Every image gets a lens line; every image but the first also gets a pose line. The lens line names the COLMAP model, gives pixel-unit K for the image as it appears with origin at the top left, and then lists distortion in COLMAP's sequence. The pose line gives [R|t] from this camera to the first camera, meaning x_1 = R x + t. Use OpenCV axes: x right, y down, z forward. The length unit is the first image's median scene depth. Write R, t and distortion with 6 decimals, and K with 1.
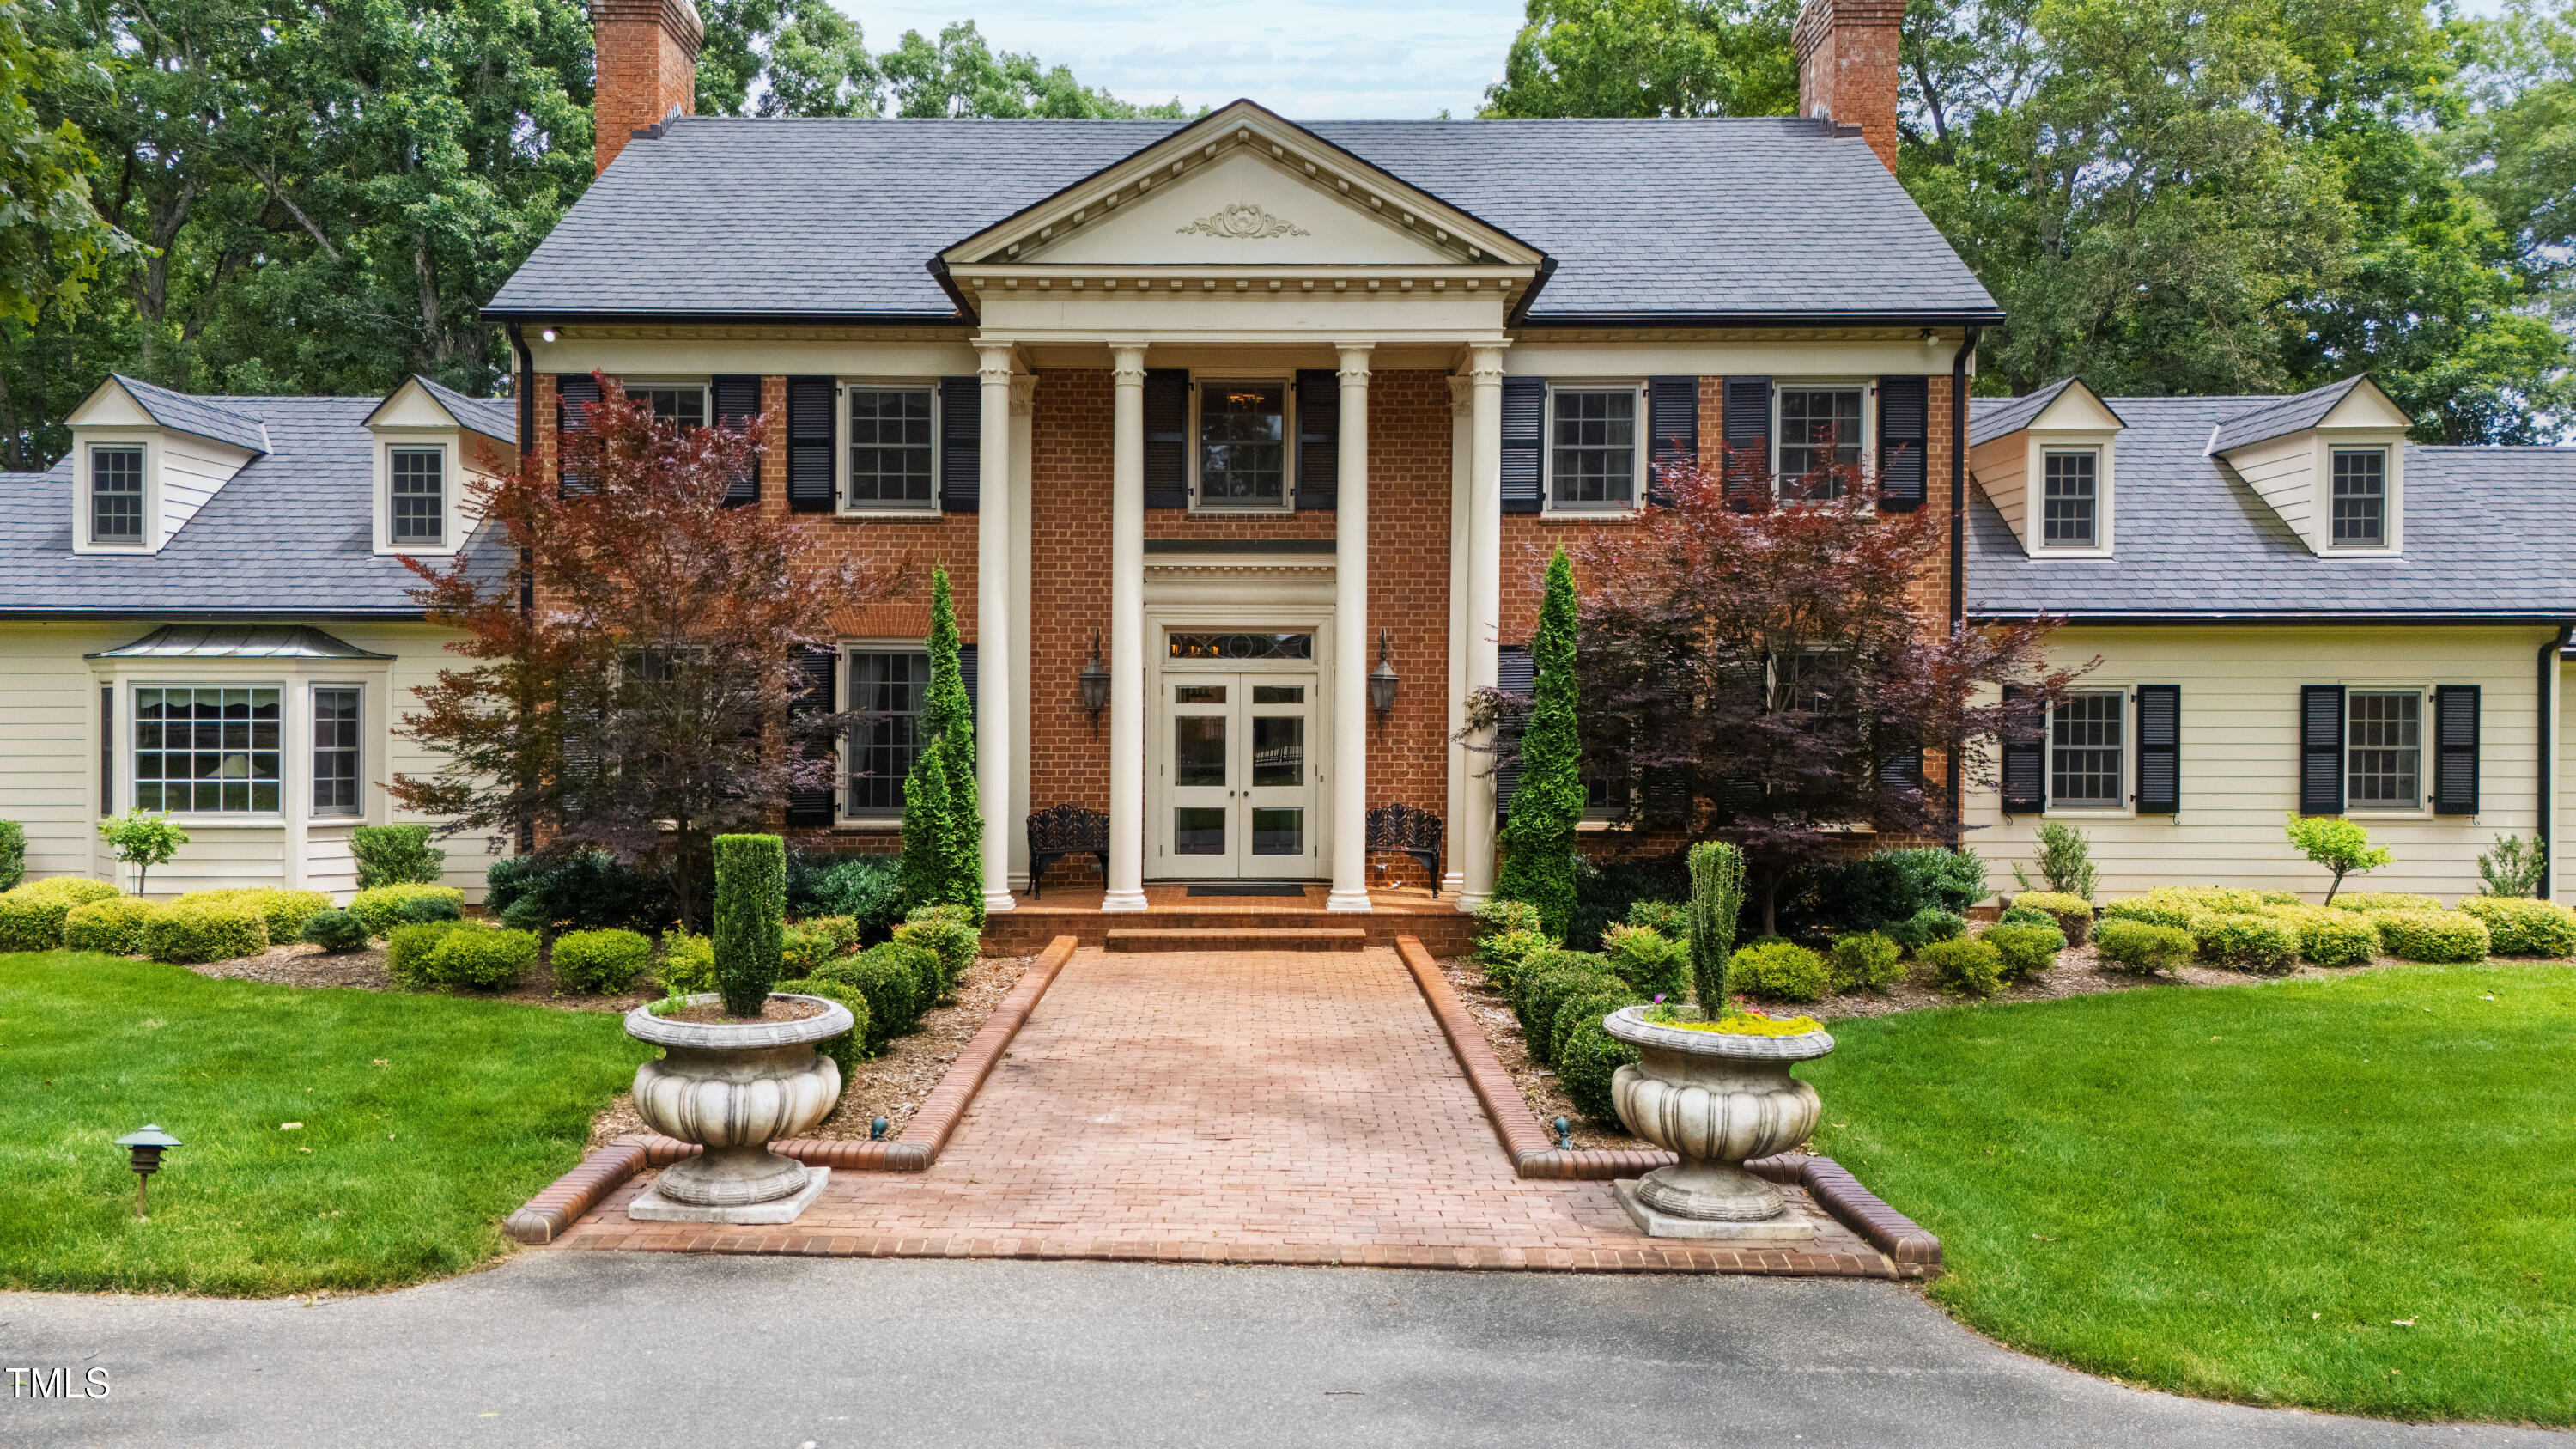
lens RADIAL K [[1907.3, 0, 1258.8], [0, 1907.3, 656.3], [0, 0, 1]] dist [0.039231, 0.000160]
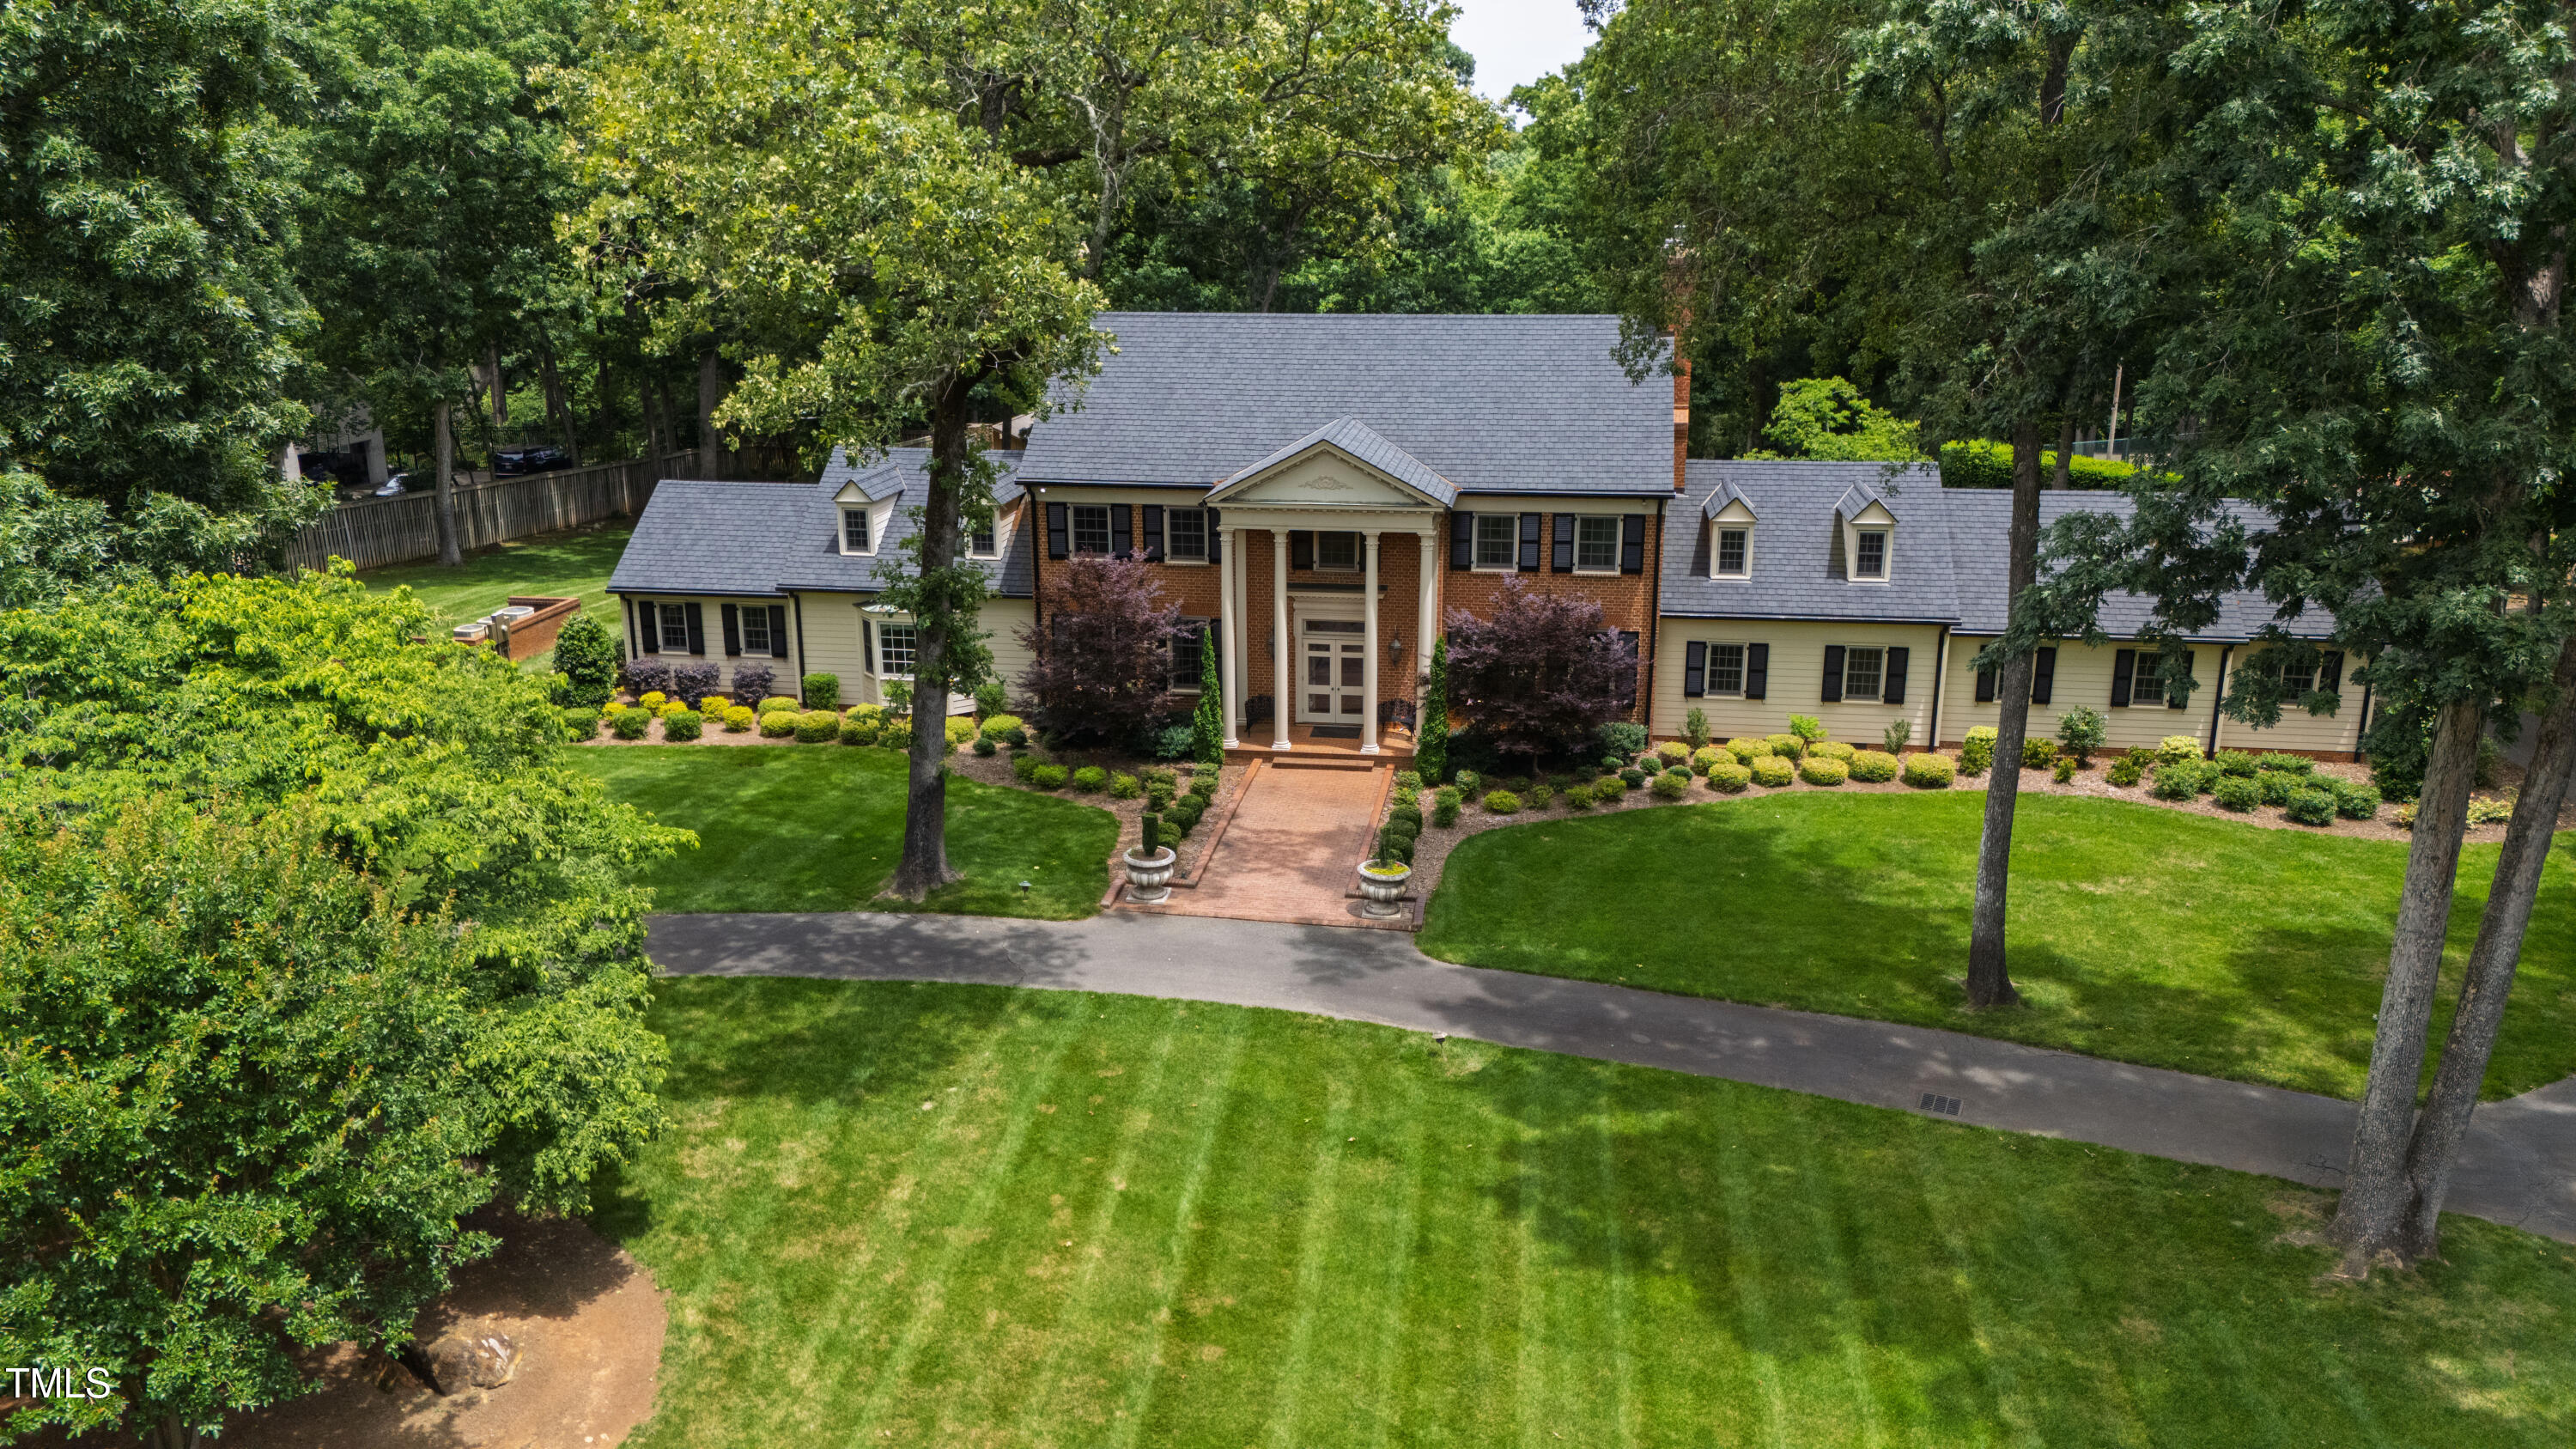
lens RADIAL K [[1882.4, 0, 1331.7], [0, 1882.4, 685.5], [0, 0, 1]] dist [0.039181, 0.001028]
pose [[0.992127, 0.035844, -0.119999, 0.265840], [-0.000677, 0.959687, 0.281070, -0.590014], [0.125236, -0.278776, 0.952155, -1.219043]]
